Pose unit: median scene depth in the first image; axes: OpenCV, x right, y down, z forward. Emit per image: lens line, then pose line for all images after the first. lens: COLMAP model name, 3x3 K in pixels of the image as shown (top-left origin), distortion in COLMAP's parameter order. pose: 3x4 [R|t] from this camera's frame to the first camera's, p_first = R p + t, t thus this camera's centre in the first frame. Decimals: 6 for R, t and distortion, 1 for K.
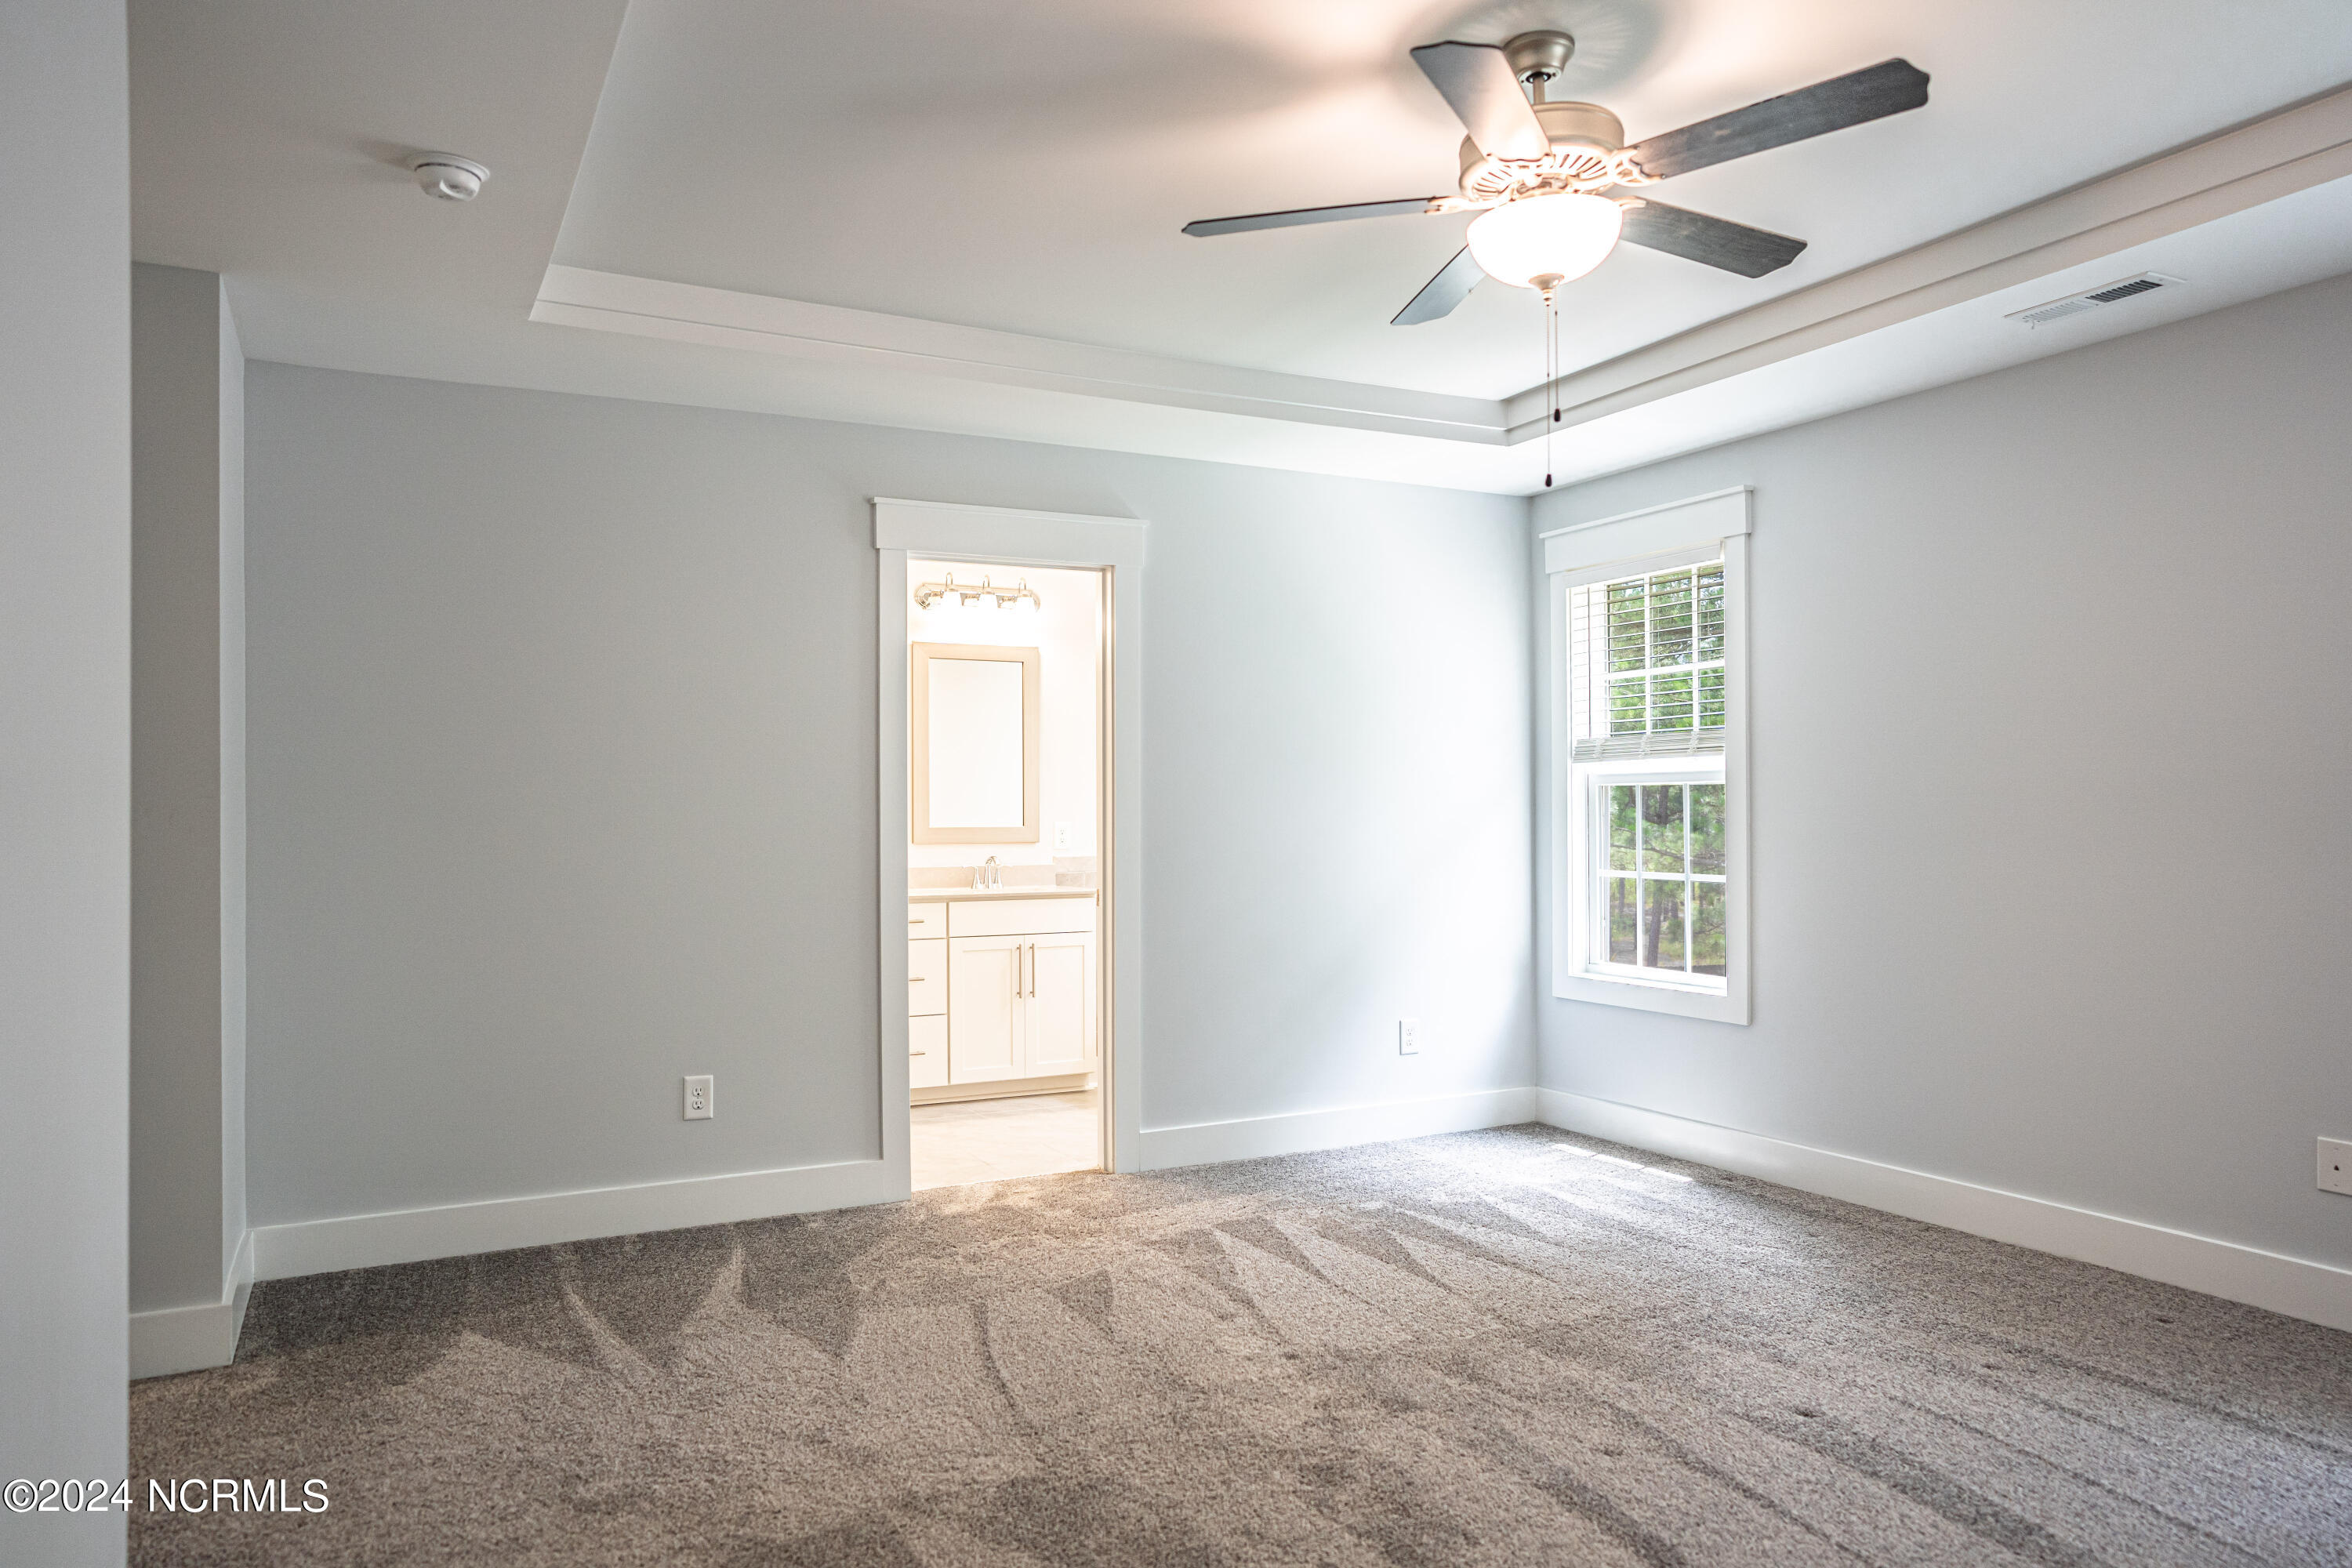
lens RADIAL K [[1554.5, 0, 1168.9], [0, 1554.5, 793.6], [0, 0, 1]] dist [-0.009651, 0.001062]
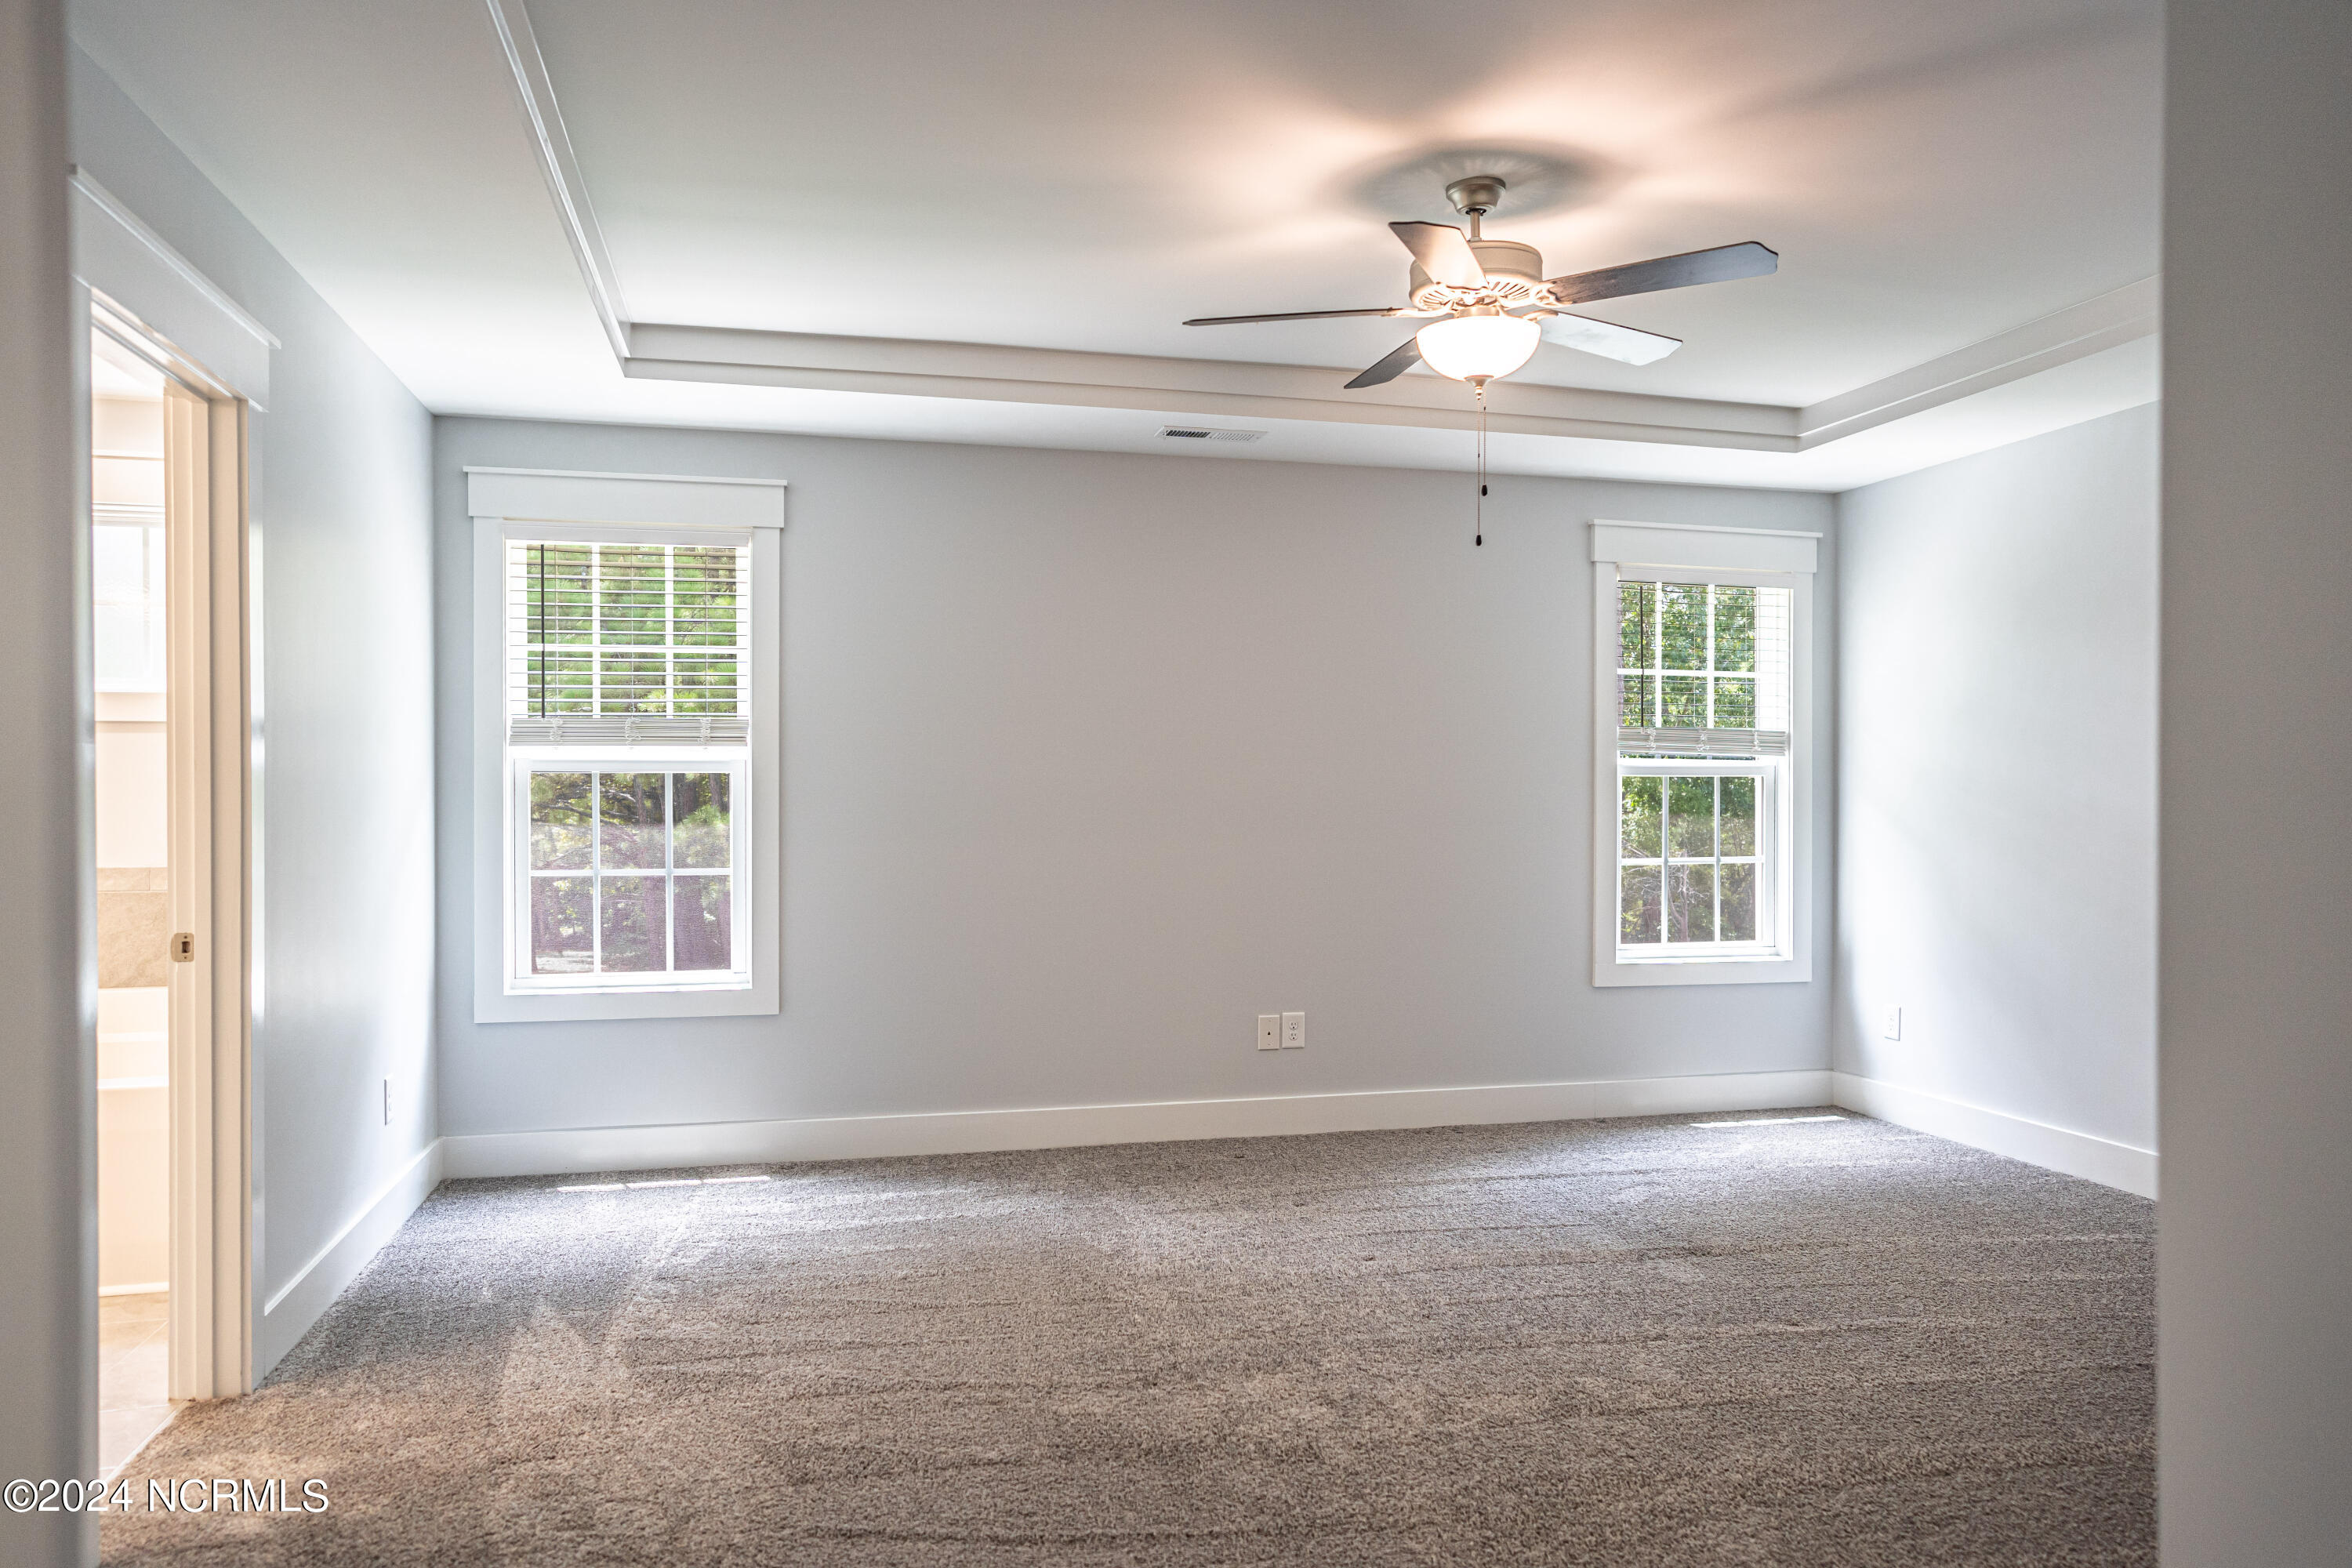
lens RADIAL K [[1554.5, 0, 1168.0], [0, 1554.5, 788.5], [0, 0, 1]] dist [-0.009651, 0.001062]
pose [[0.236592, 0.007329, 0.971581, -0.547831], [-0.013007, 0.999906, -0.004376, 0.003432], [-0.971522, -0.011602, 0.236665, 0.507093]]
